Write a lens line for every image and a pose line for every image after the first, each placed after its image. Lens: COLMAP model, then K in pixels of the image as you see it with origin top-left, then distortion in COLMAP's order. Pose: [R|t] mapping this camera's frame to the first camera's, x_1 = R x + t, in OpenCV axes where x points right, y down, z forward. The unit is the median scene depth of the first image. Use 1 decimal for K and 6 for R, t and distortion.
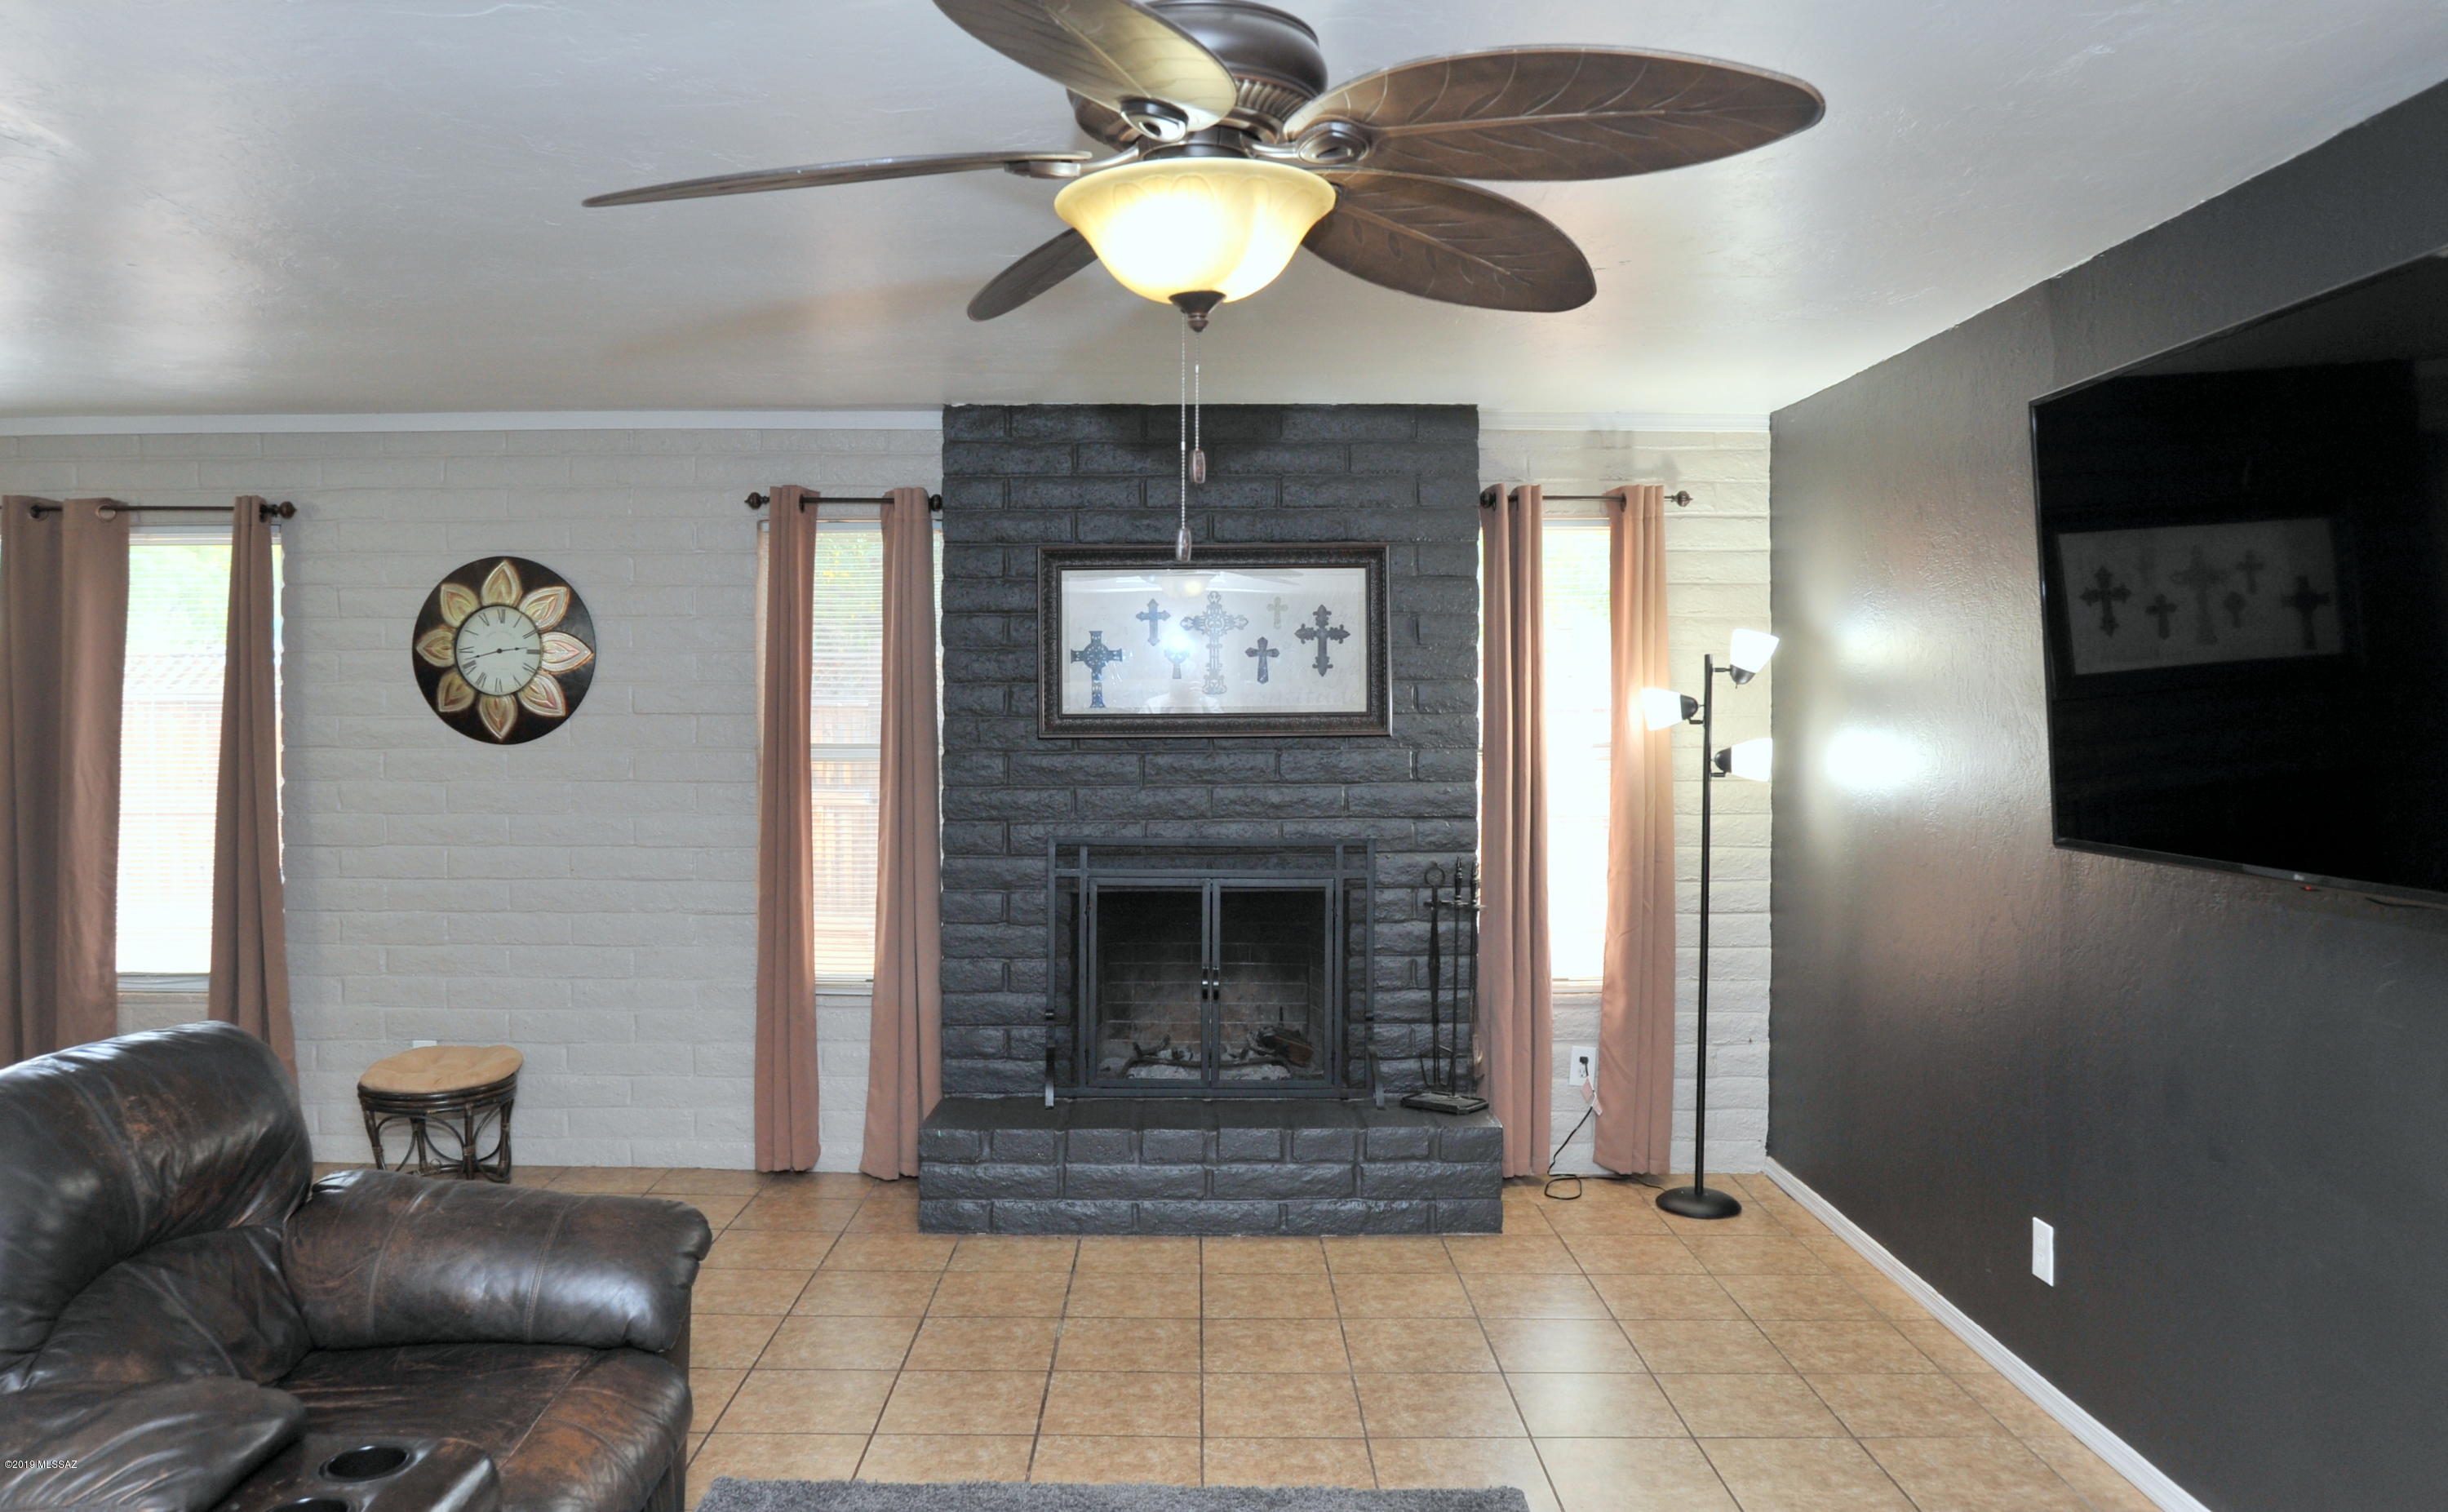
lens RADIAL K [[1779.8, 0, 1224.0], [0, 1779.8, 756.0], [0, 0, 1]] dist [-0.063936, 0.005795]
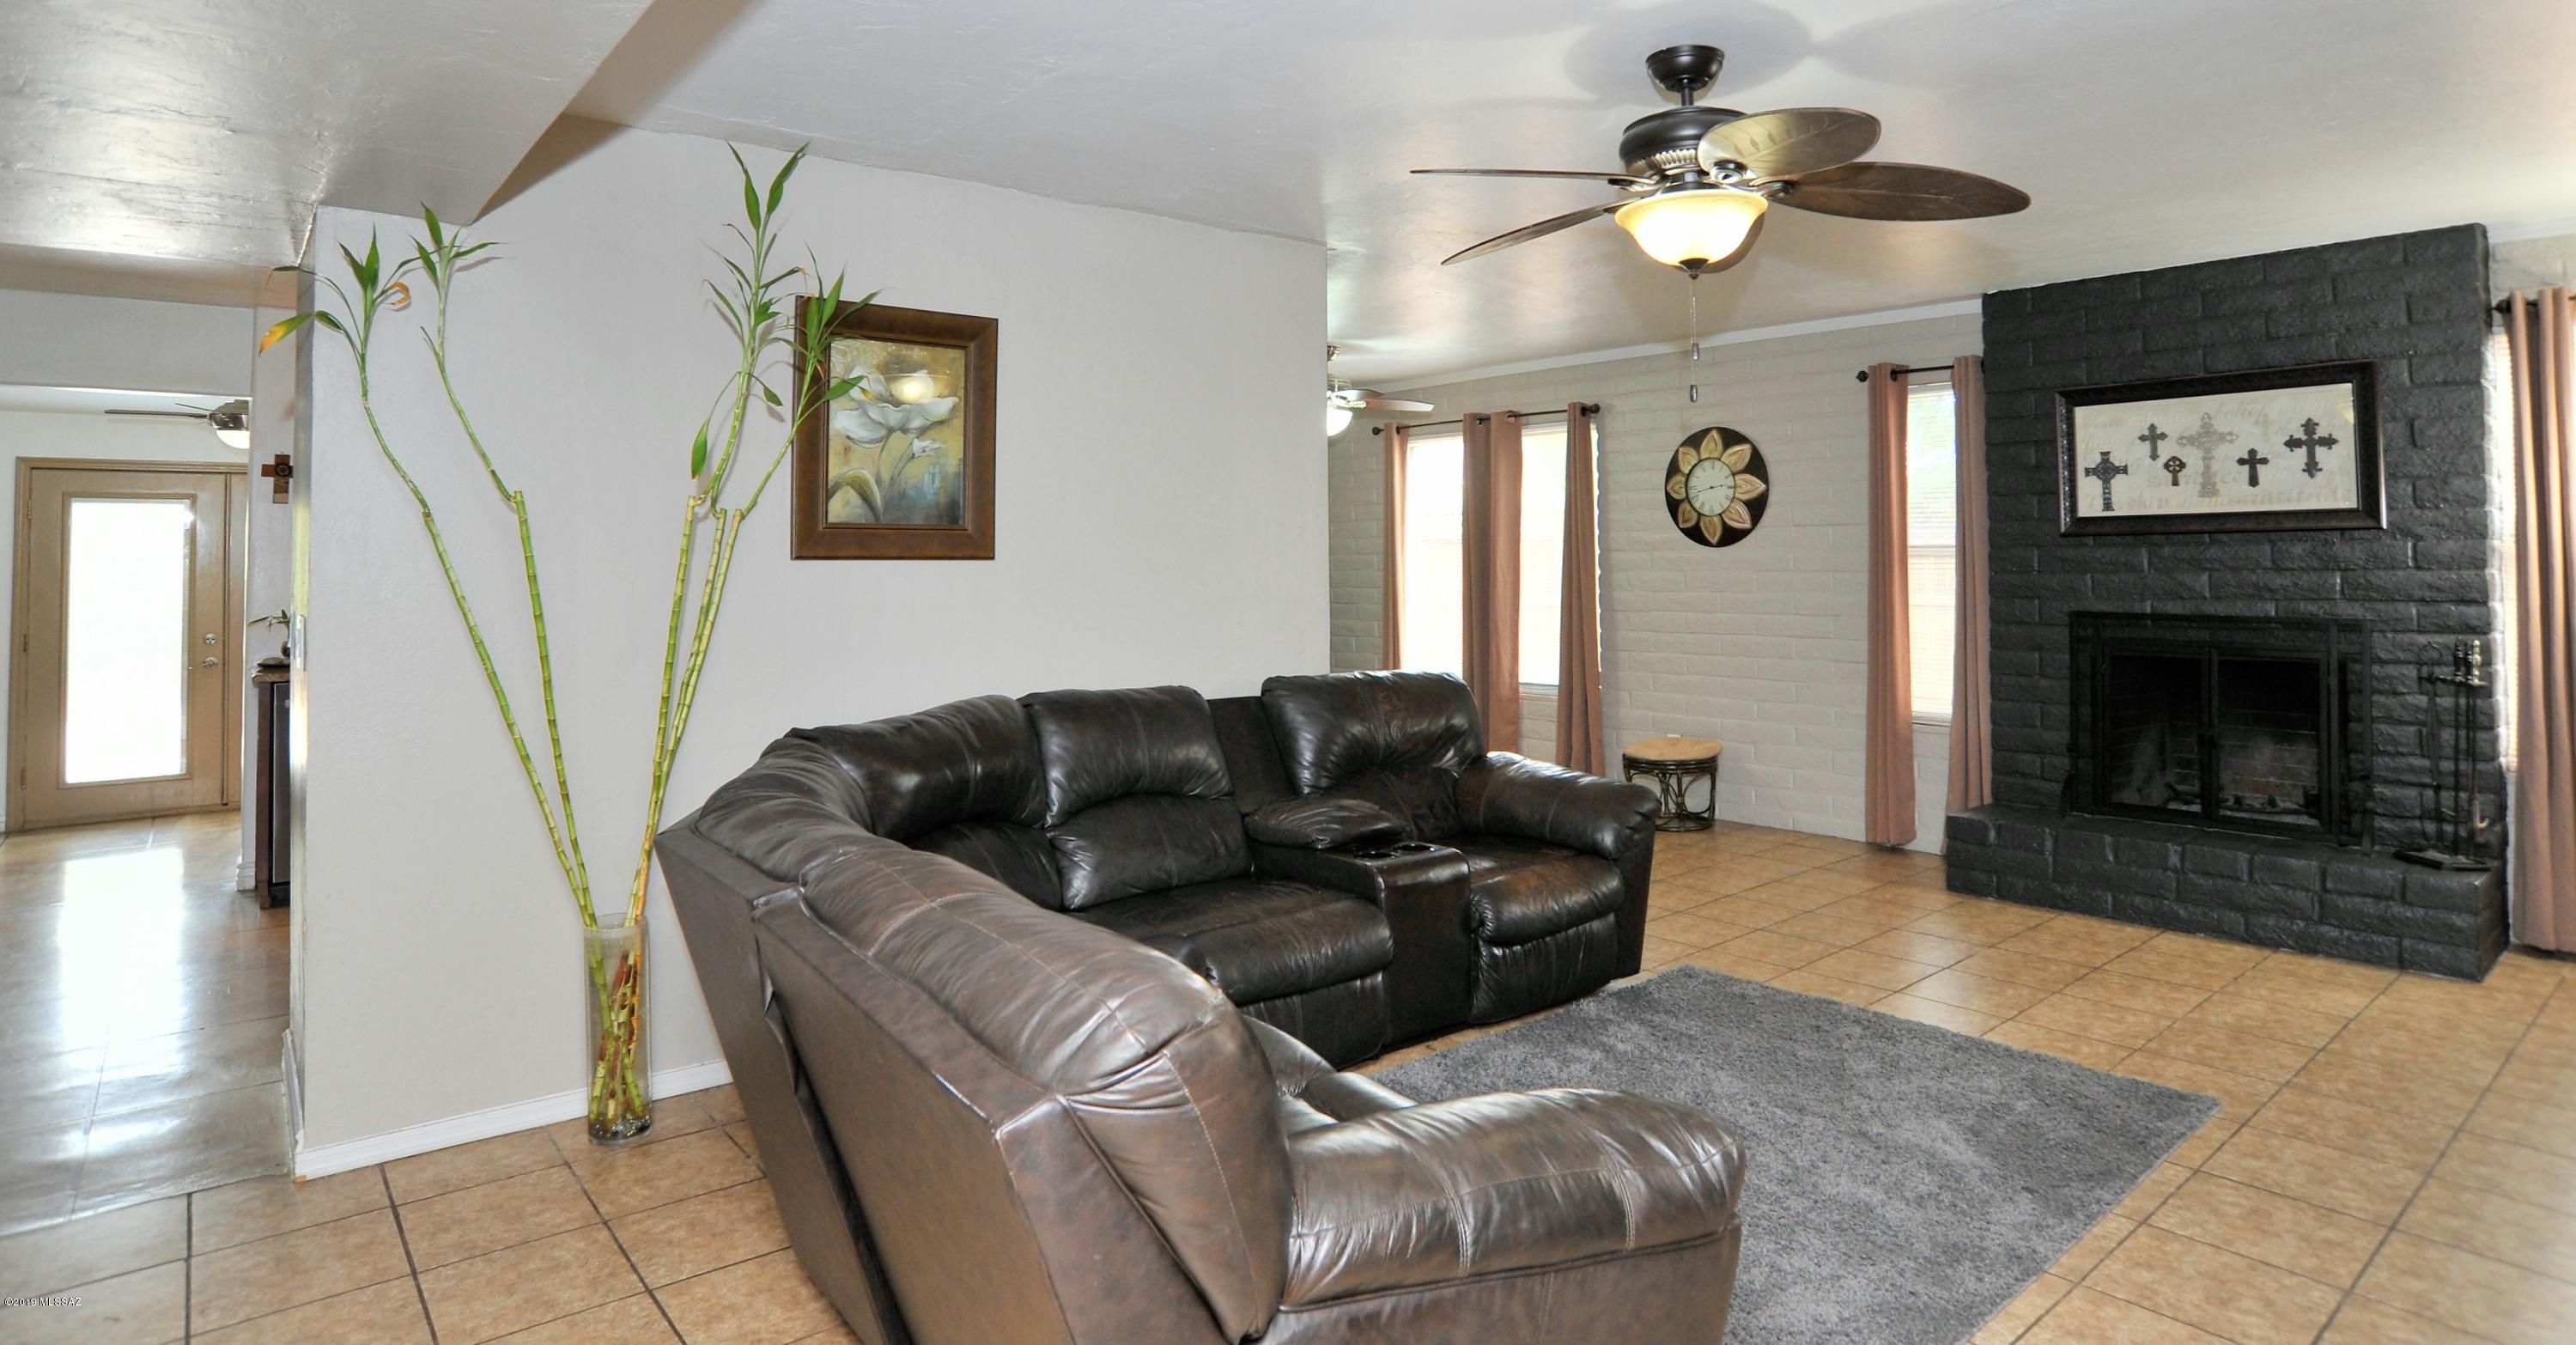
lens RADIAL K [[1438.4, 0, 1288.7], [0, 1438.4, 584.5], [0, 0, 1]] dist [-0.005018, -0.000615]
pose [[0.646788, 0.007959, -0.762629, 0.333224], [-0.015204, 0.999881, -0.002460, 0.036714], [0.762519, 0.013186, 0.646832, -0.121482]]
